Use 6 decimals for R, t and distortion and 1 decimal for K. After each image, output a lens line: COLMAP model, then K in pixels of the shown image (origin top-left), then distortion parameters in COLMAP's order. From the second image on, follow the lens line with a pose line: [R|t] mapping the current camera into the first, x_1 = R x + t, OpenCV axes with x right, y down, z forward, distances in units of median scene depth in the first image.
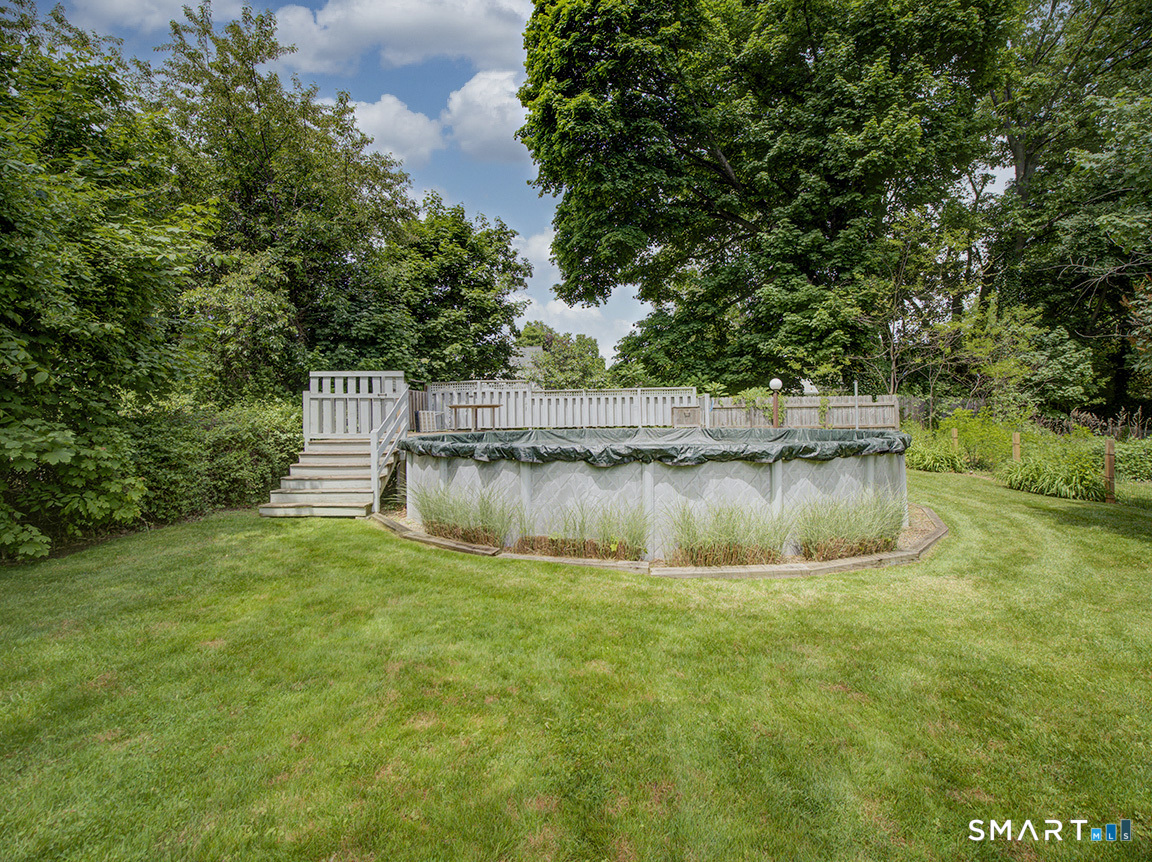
lens RADIAL K [[512.7, 0, 579.2], [0, 512.7, 407.6], [0, 0, 1]] dist [-0.011464, -0.000023]
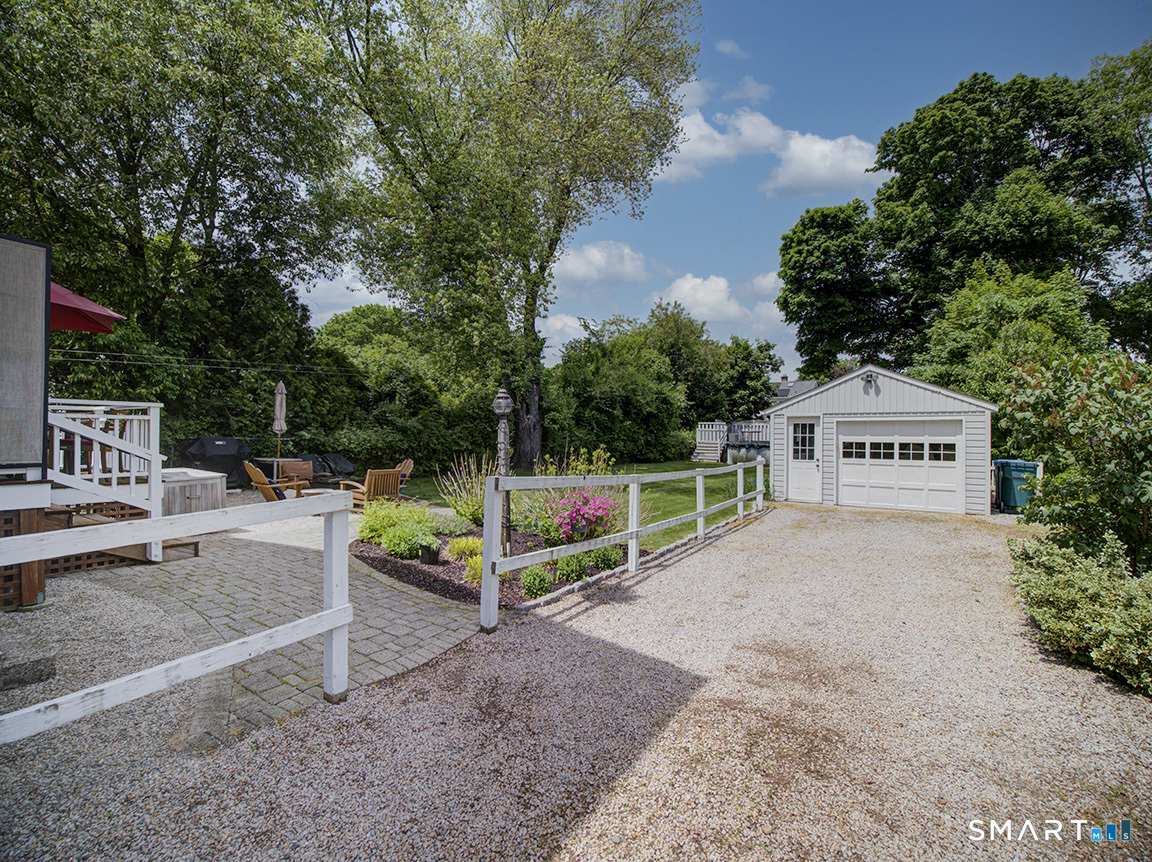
lens RADIAL K [[545.3, 0, 589.1], [0, 545.3, 430.6], [0, 0, 1]] dist [-0.022198, -0.000333]
pose [[0.863549, 0.016232, -0.504004, 0.394876], [-0.008411, 0.999806, 0.017789, -0.043840], [0.504195, -0.011122, 0.863518, -1.472646]]
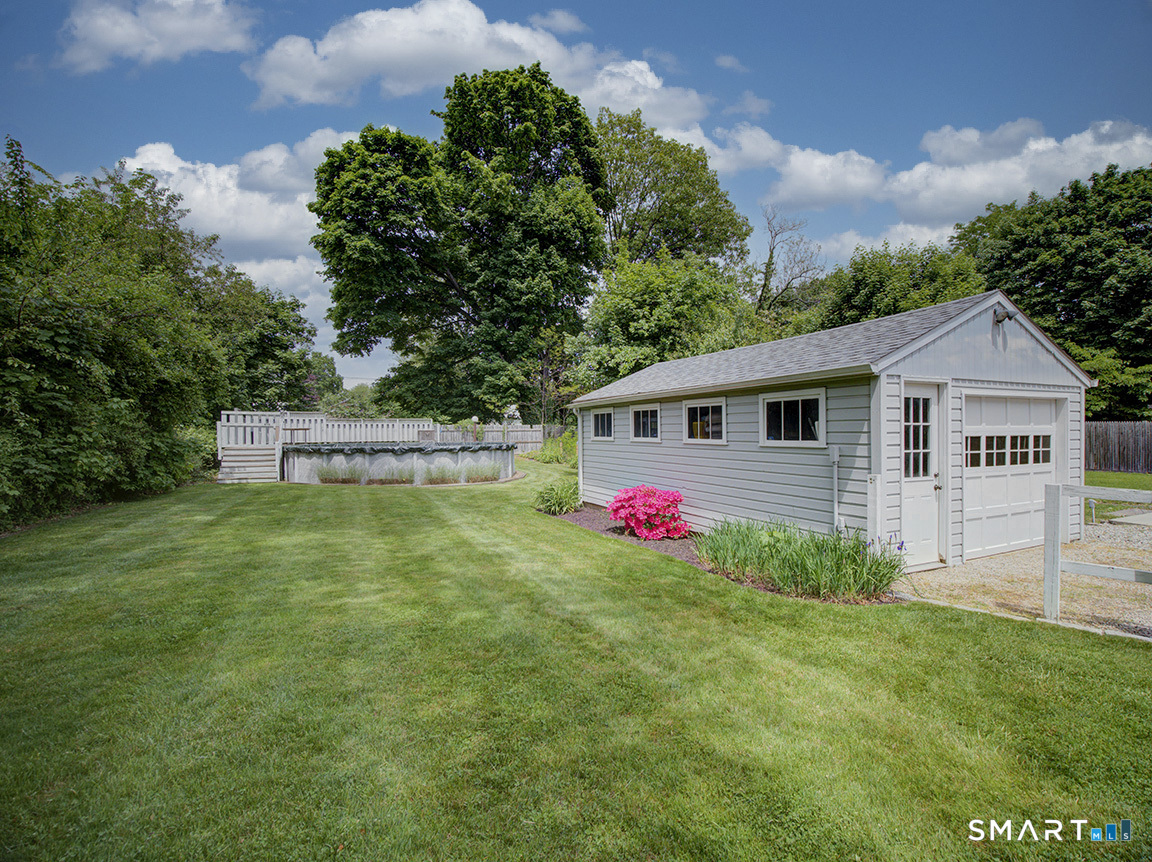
lens RADIAL K [[519.4, 0, 574.3], [0, 519.4, 433.2], [0, 0, 1]] dist [-0.015047, -0.000428]
pose [[0.882024, 0.006894, 0.471155, -0.166644], [-0.013491, 0.999853, 0.010626, -0.016381], [-0.471012, -0.015729, 0.881987, -0.738219]]
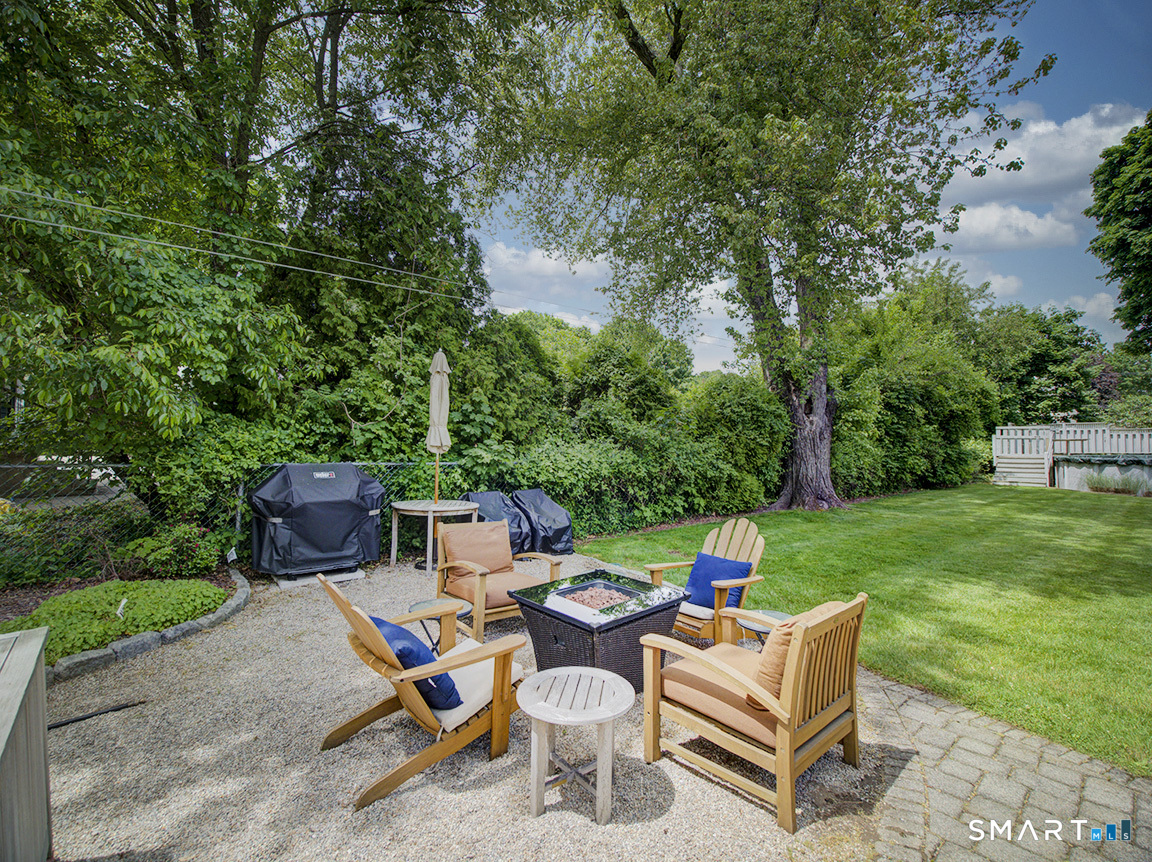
lens RADIAL K [[531.4, 0, 580.0], [0, 531.4, 432.2], [0, 0, 1]] dist [-0.013170, -0.000155]
pose [[0.707094, -0.005551, -0.707098, -0.103535], [0.007649, 0.999971, -0.000201, -0.035577], [0.707078, -0.005267, 0.707116, -1.185824]]
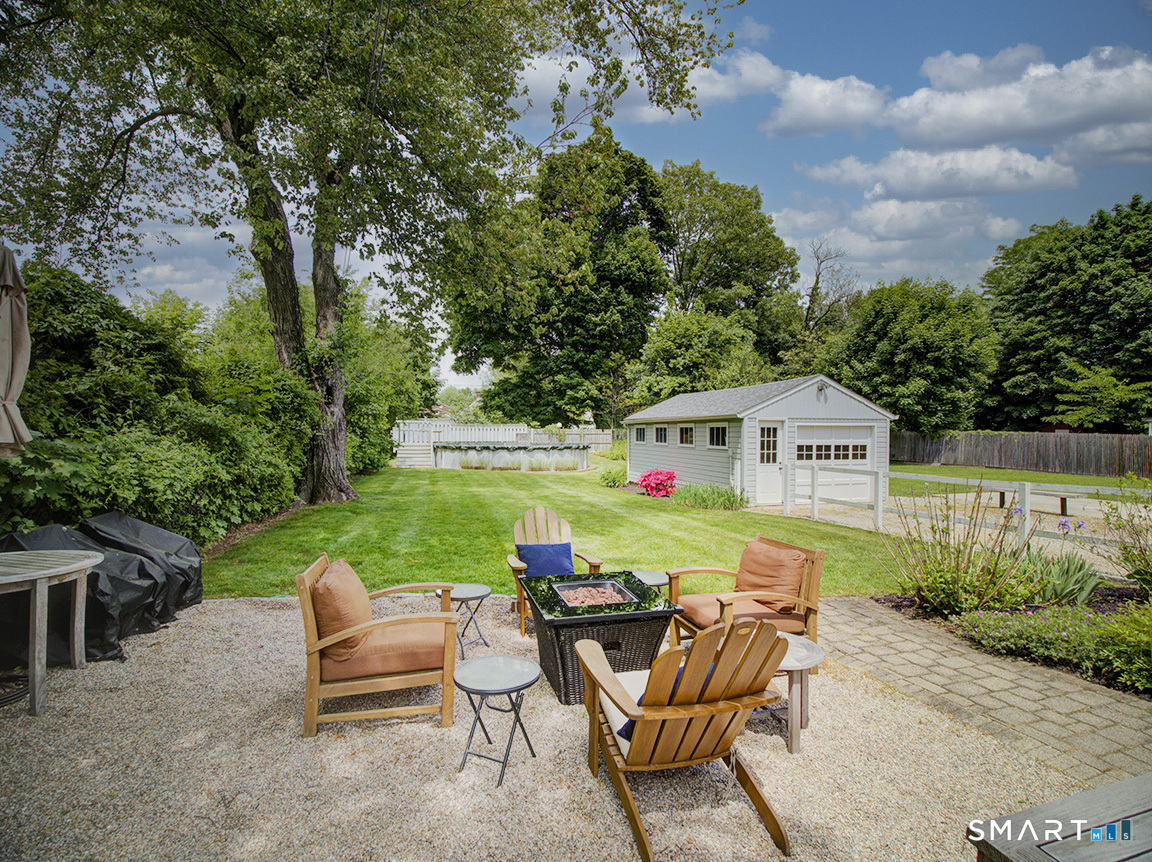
lens RADIAL K [[531.4, 0, 580.0], [0, 531.4, 432.2], [0, 0, 1]] dist [-0.013170, -0.000155]
pose [[0.937843, 0.017415, 0.346623, -0.350807], [-0.022780, 0.999675, 0.011408, -0.037339], [-0.346312, -0.018595, 0.937935, -1.231321]]
